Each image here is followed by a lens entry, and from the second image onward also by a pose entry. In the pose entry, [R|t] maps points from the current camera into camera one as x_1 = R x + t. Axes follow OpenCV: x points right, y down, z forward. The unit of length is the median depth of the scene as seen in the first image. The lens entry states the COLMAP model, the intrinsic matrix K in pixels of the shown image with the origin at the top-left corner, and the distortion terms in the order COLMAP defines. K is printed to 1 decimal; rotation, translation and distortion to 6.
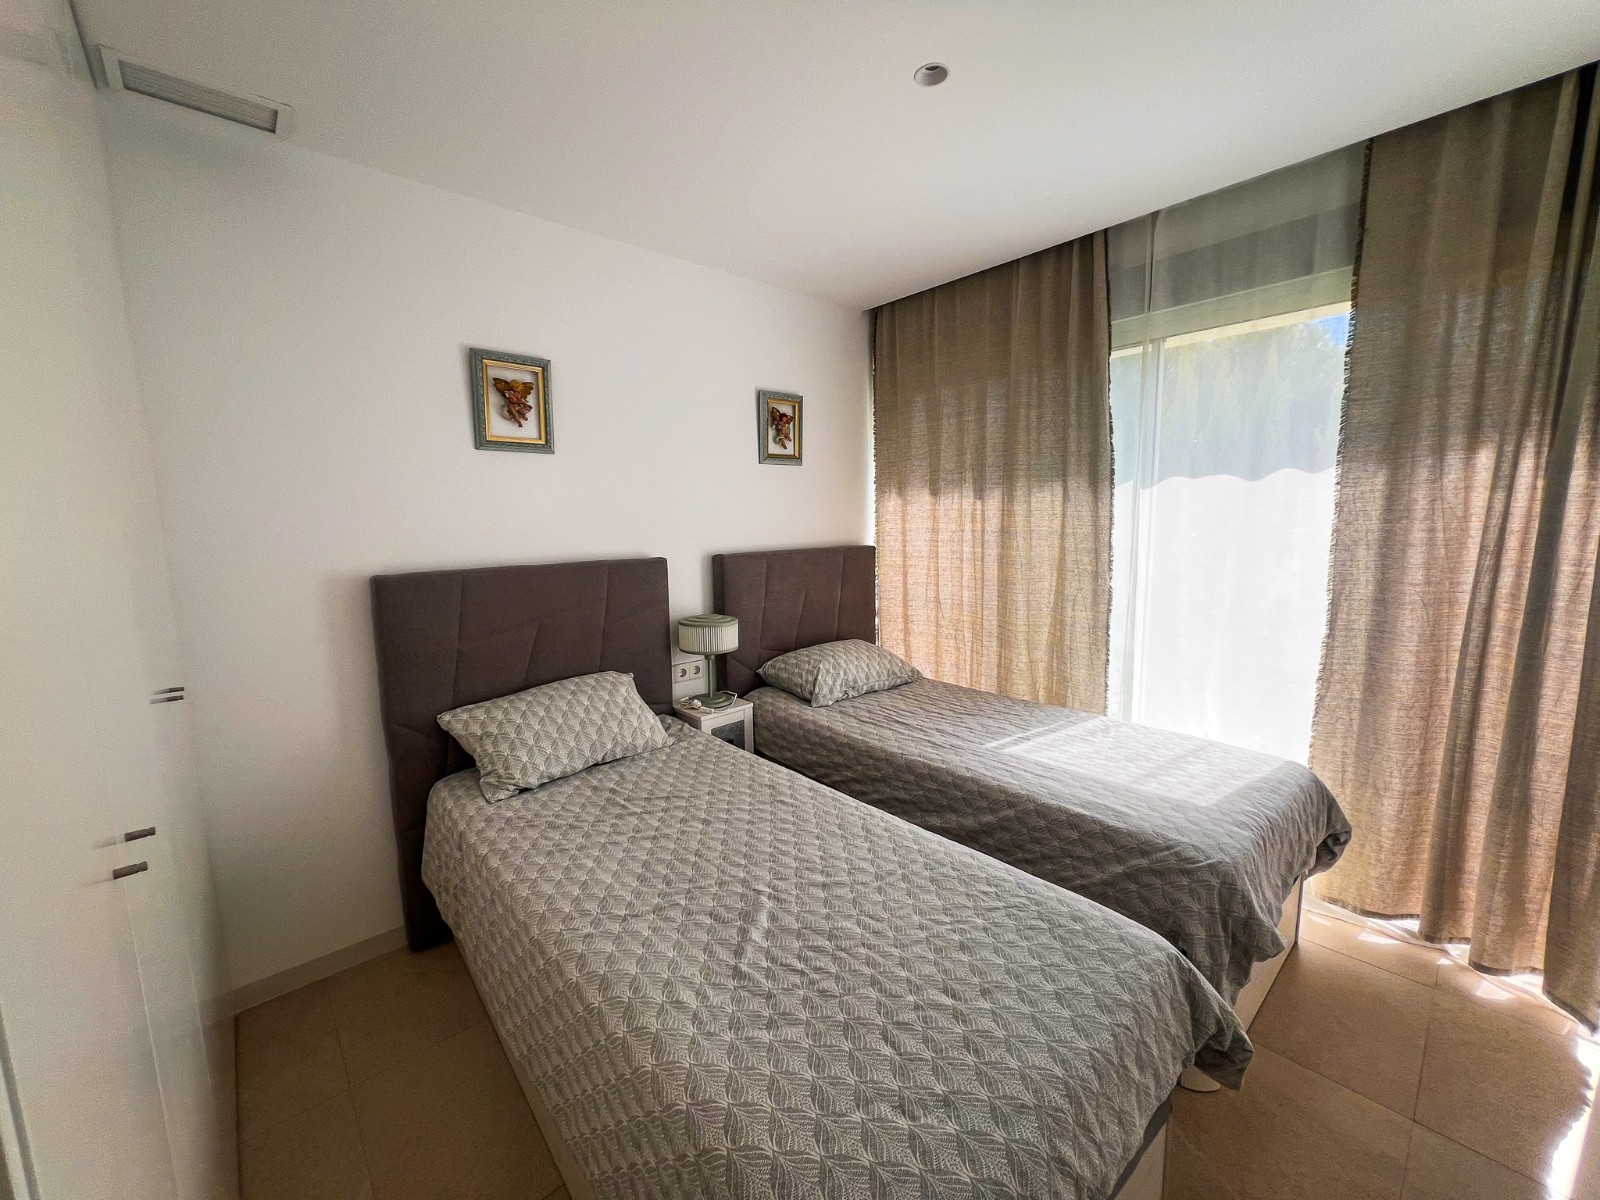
lens RADIAL K [[655.1, 0, 793.5], [0, 655.1, 603.5], [0, 0, 1]] dist [-0.000872, 0.000193]
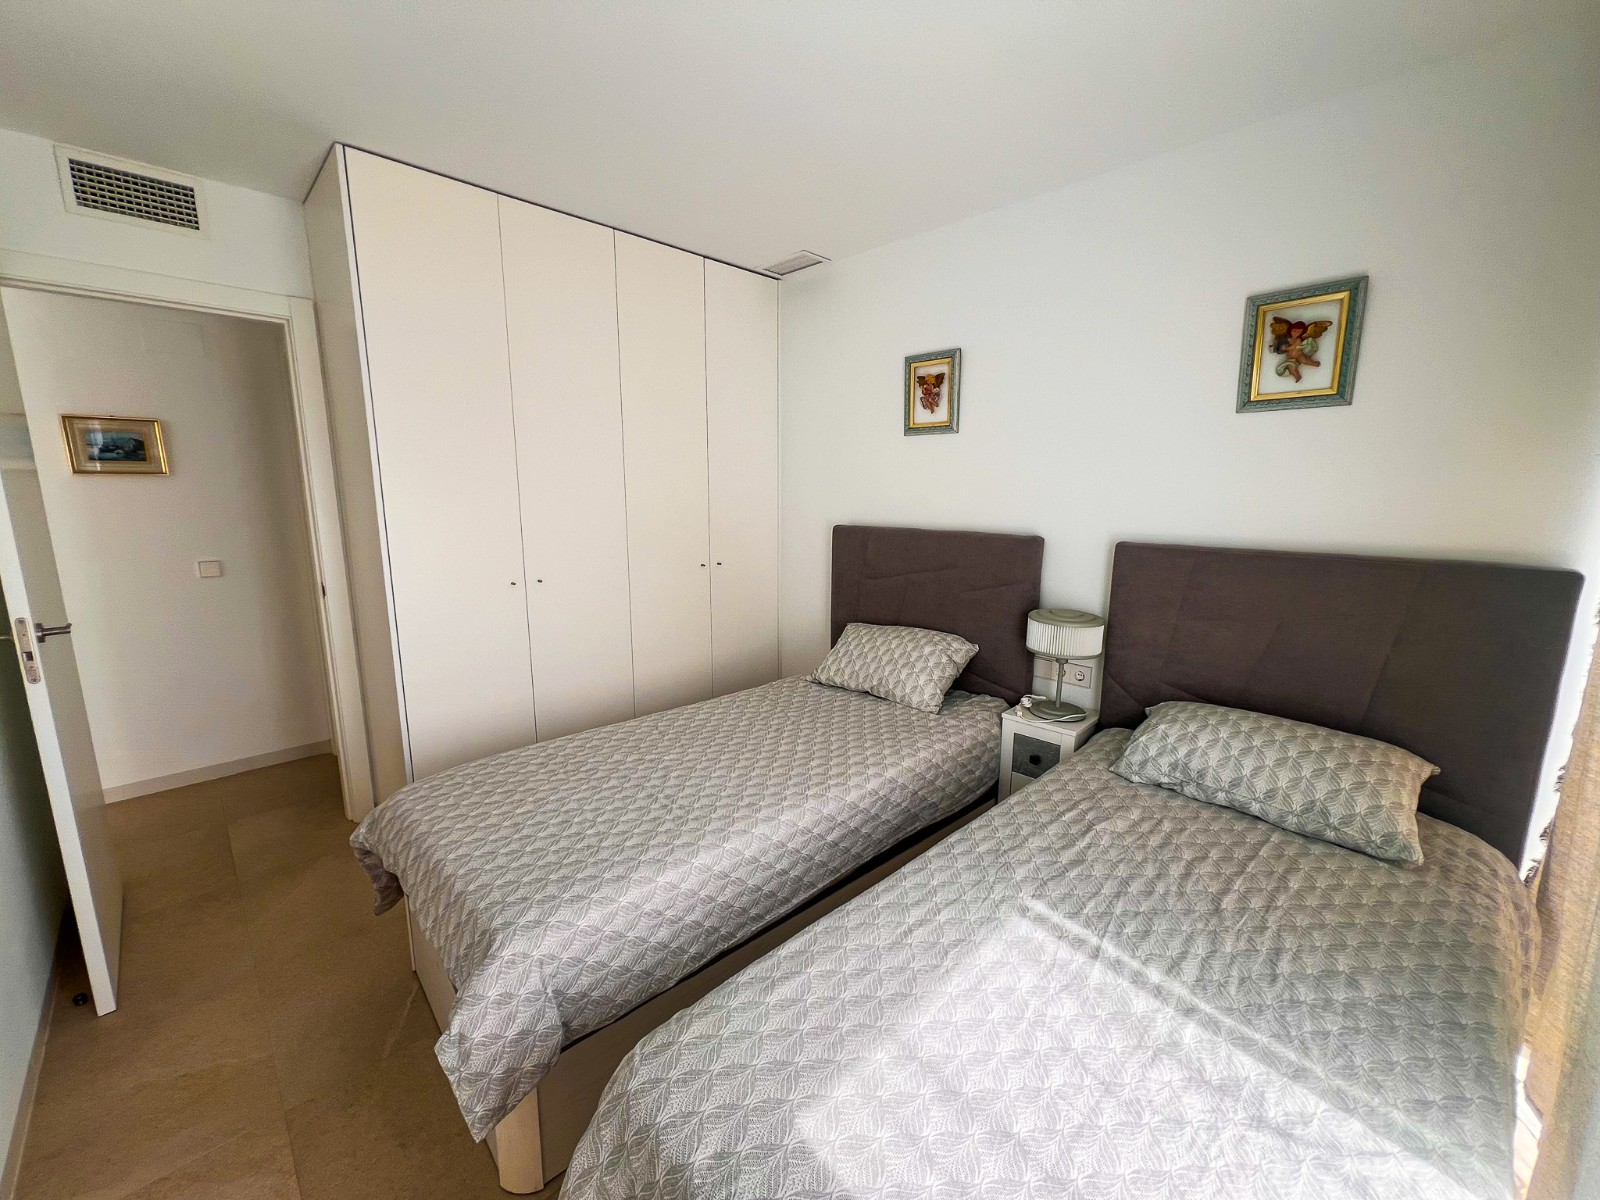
lens RADIAL K [[655.1, 0, 793.5], [0, 655.1, 603.5], [0, 0, 1]] dist [-0.000872, 0.000193]
pose [[0.018410, 0.188822, -0.981839, 0.806994], [-0.139161, 0.972931, 0.184499, -0.114674], [0.990099, 0.133237, 0.044189, 0.732135]]
